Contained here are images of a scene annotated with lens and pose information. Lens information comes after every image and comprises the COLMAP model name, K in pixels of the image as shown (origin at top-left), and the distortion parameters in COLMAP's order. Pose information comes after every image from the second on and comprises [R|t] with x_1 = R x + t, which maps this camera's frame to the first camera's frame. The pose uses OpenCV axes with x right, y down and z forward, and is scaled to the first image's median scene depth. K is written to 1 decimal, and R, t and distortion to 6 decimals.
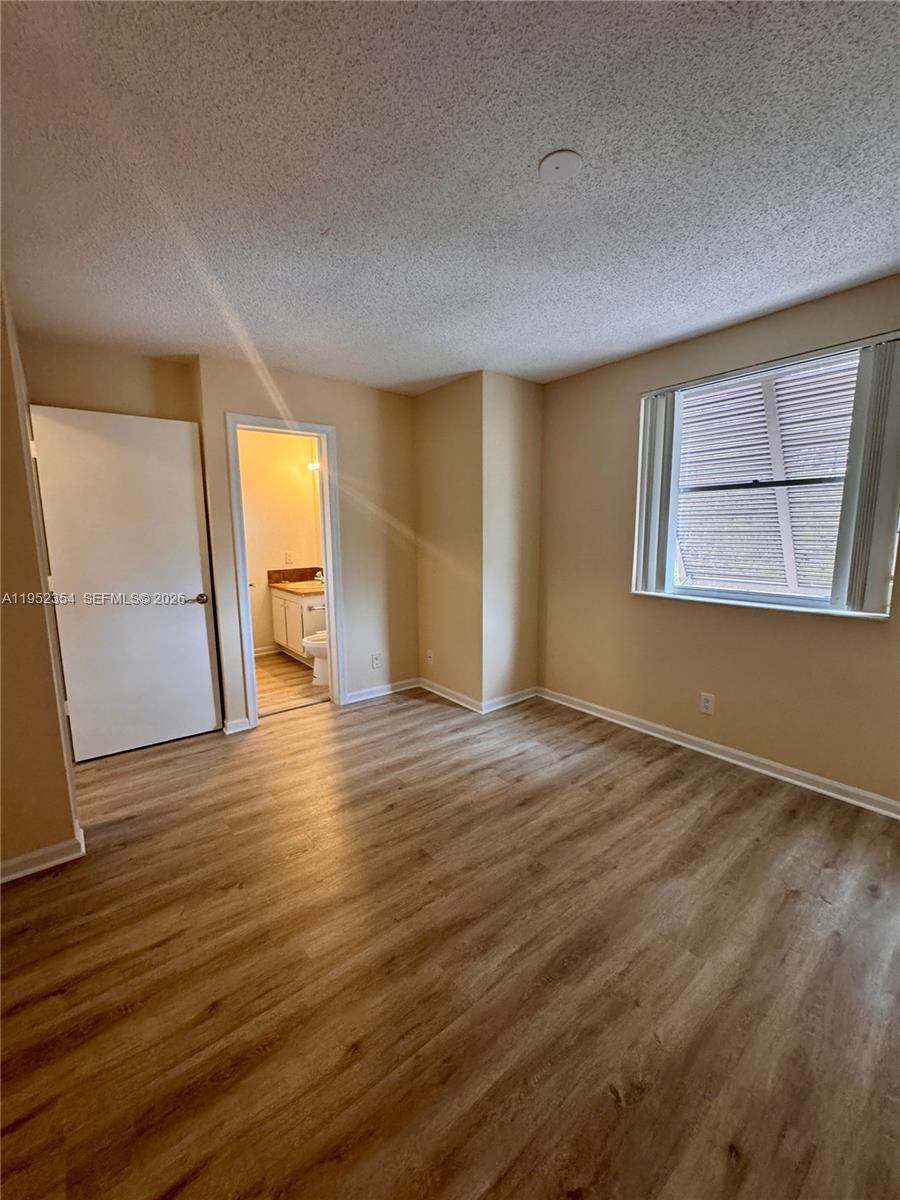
lens RADIAL K [[483.2, 0, 451.2], [0, 483.2, 608.8], [0, 0, 1]] dist [-0.001109, 0.000304]
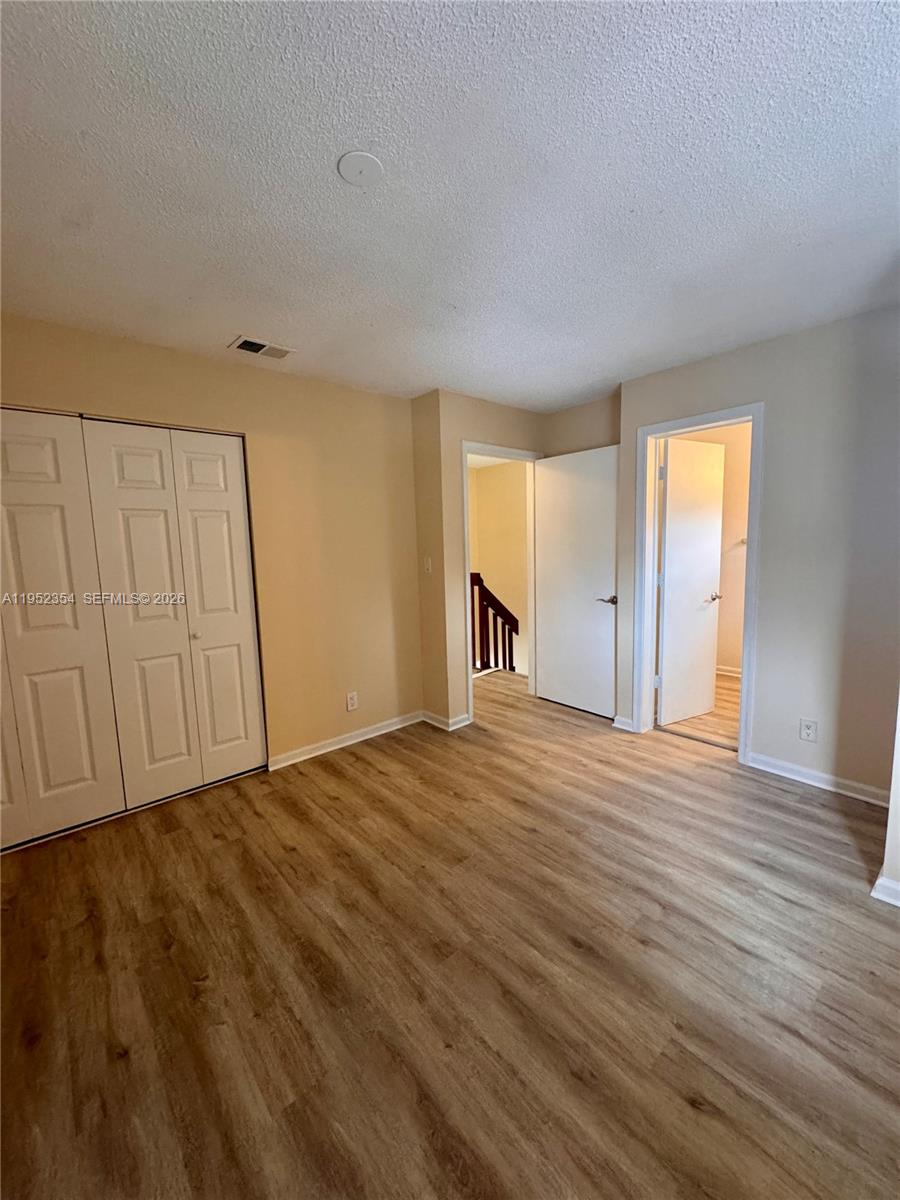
lens RADIAL K [[483.2, 0, 449.4], [0, 483.2, 594.0], [0, 0, 1]] dist [-0.001109, 0.000304]
pose [[0.039857, 0.114365, -0.992639, 0.707105], [-0.136771, 0.984702, 0.107959, -0.125318], [0.989801, 0.131461, 0.054889, 0.659845]]
